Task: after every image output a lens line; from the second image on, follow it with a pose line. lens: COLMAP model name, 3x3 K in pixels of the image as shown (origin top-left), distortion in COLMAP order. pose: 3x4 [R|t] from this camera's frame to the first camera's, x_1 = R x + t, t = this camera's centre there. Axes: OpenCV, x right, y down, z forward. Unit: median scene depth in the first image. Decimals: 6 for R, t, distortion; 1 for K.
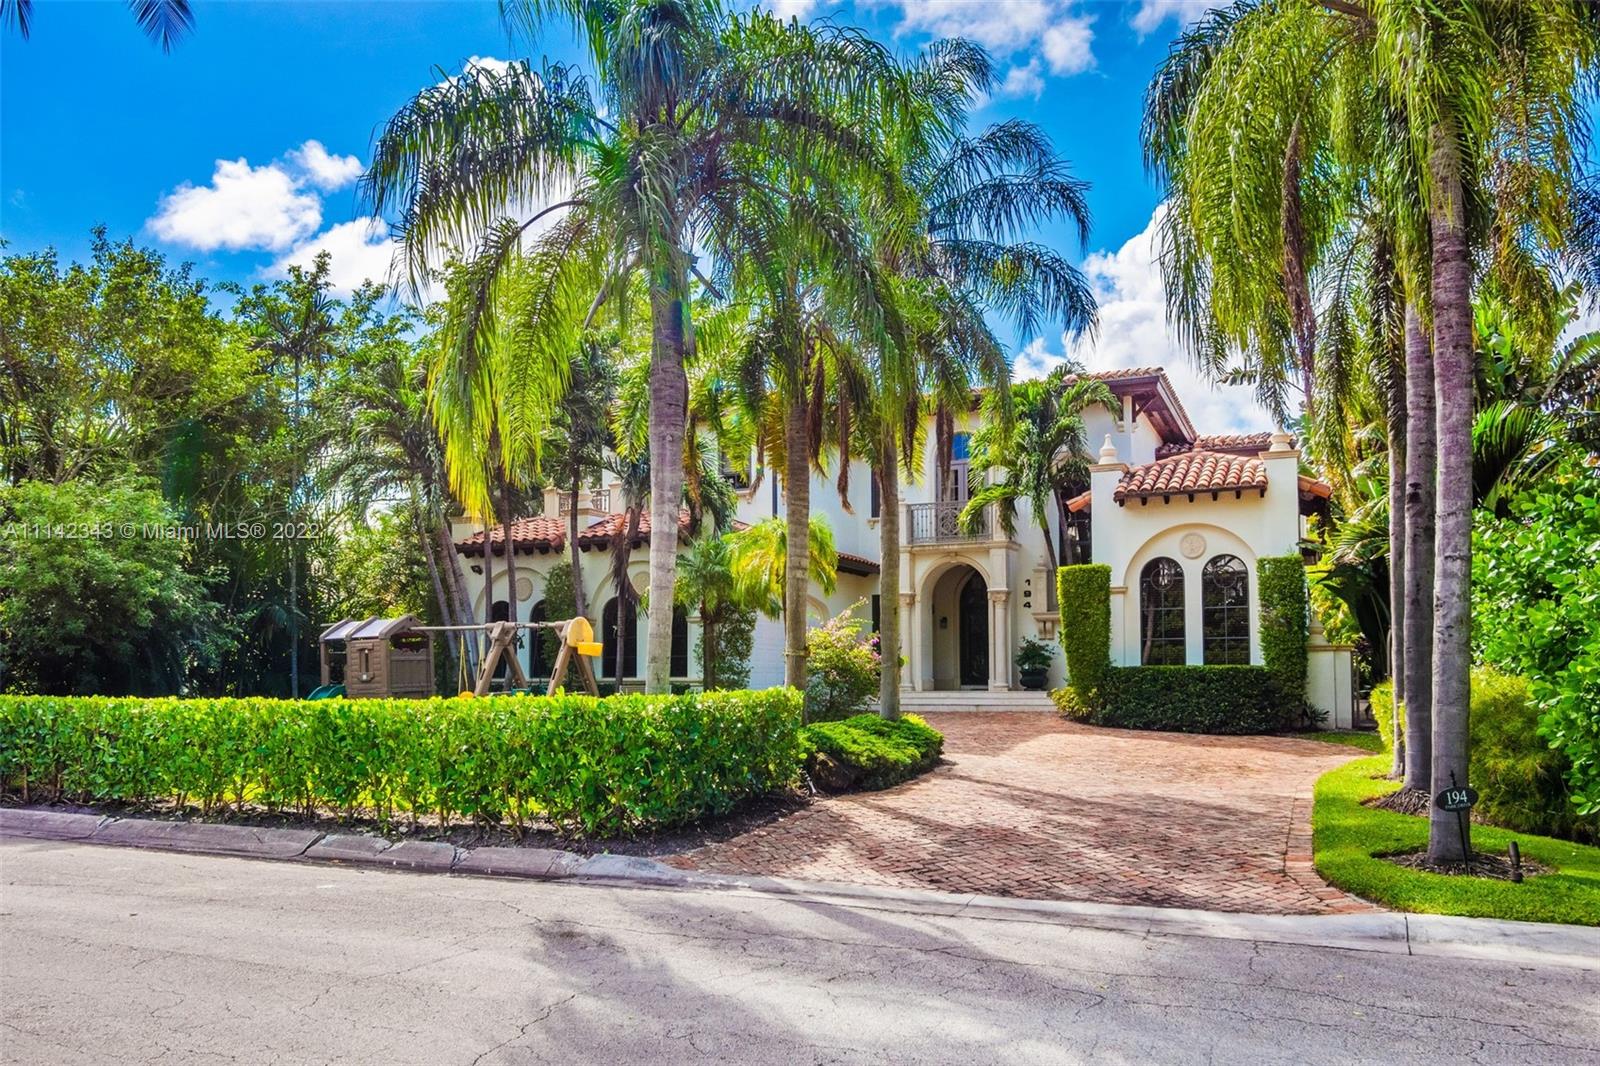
lens RADIAL K [[1140.2, 0, 821.5], [0, 1140.2, 622.9], [0, 0, 1]] dist [0.010012, -0.001205]
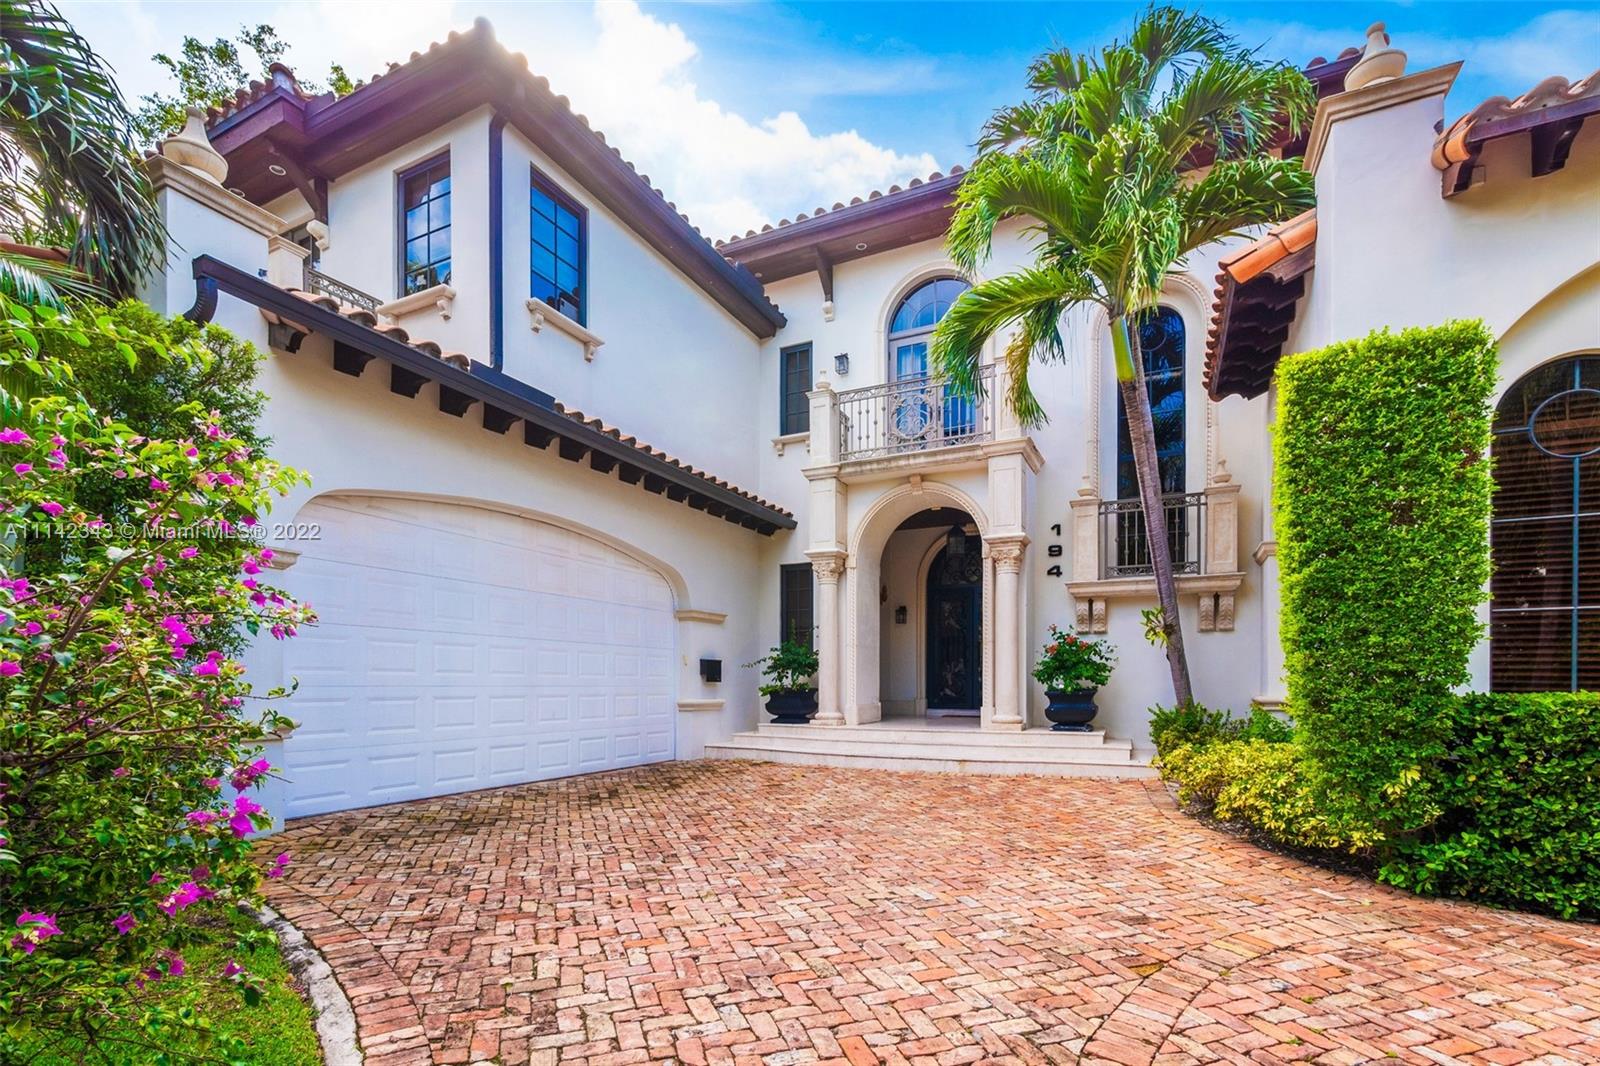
lens RADIAL K [[681.0, 0, 804.6], [0, 681.0, 678.8], [0, 0, 1]] dist [-0.005988, 0.001645]
pose [[0.999870, 0.004691, -0.015447, 0.081999], [-0.004050, 0.999138, 0.041308, 0.027988], [0.015627, -0.041240, 0.999027, 0.820207]]
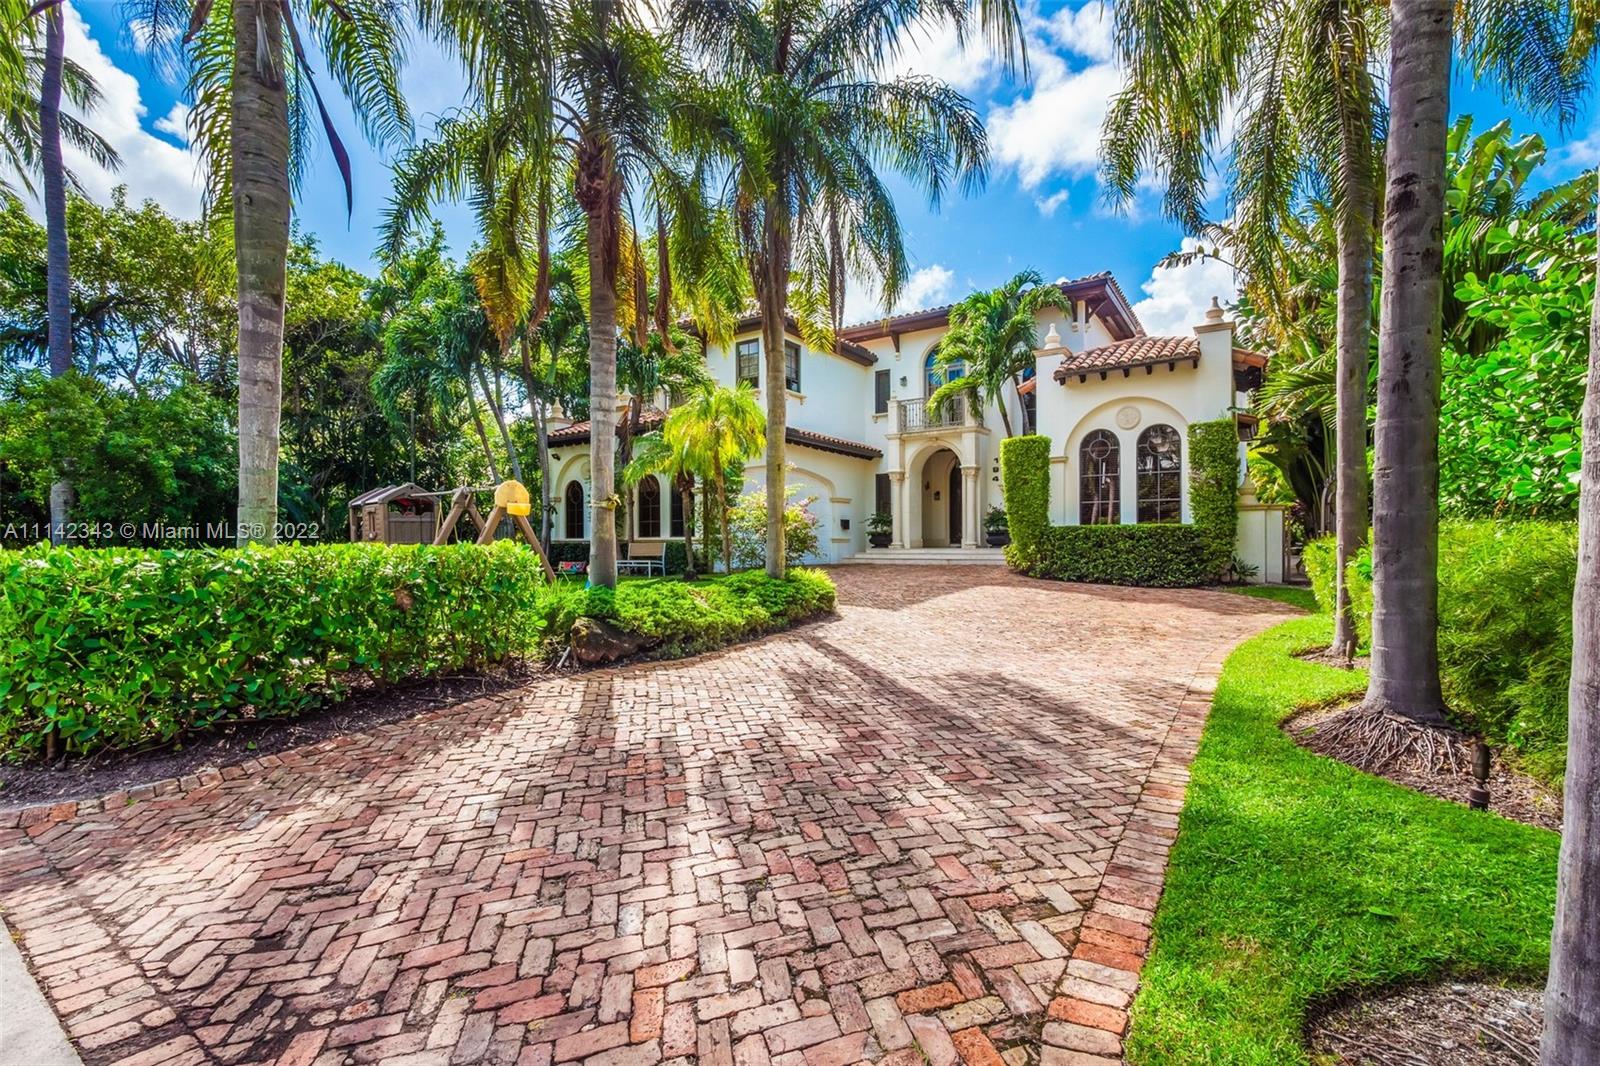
lens RADIAL K [[681.0, 0, 802.6], [0, 681.0, 542.9], [0, 0, 1]] dist [-0.005988, 0.001645]
pose [[0.982932, -0.001119, -0.183964, 0.135826], [0.010341, 0.998737, 0.049177, 0.018796], [0.183677, -0.050240, 0.981702, 0.286630]]
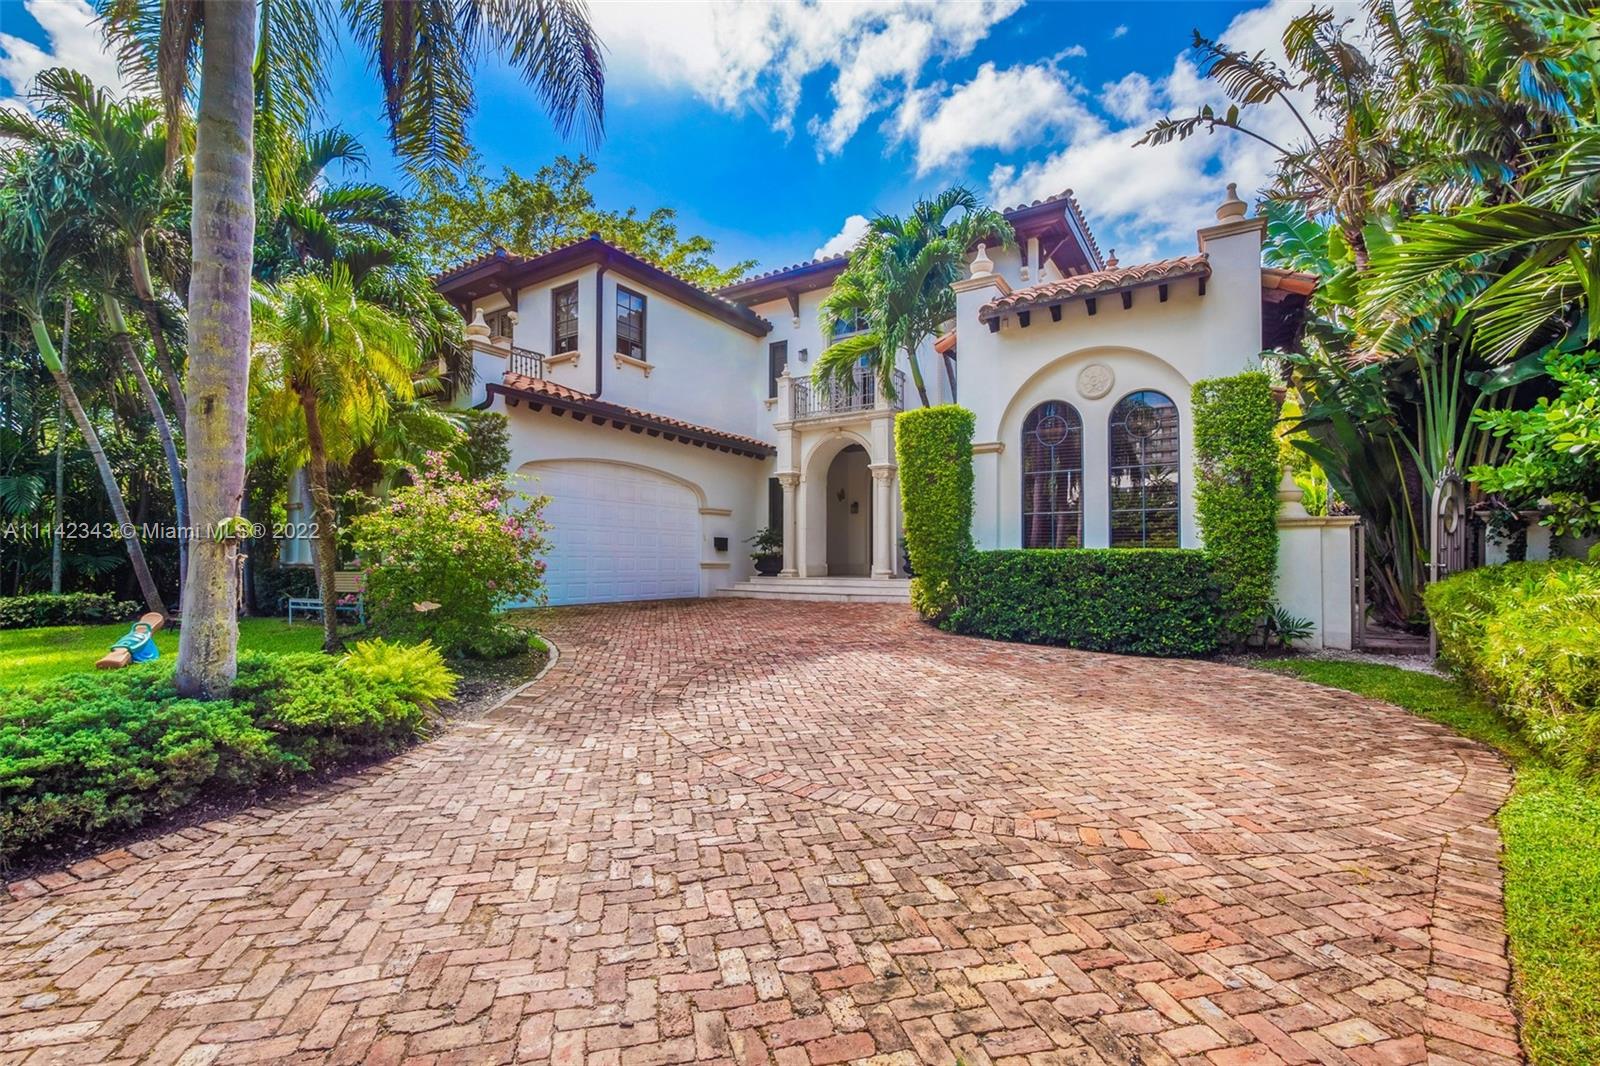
lens RADIAL K [[681.0, 0, 794.7], [0, 681.0, 541.1], [0, 0, 1]] dist [-0.005988, 0.001645]
pose [[0.985532, 0.002153, -0.169478, 0.214661], [0.001074, 0.999820, 0.018946, 0.023896], [0.169488, -0.018854, 0.985352, 0.555056]]
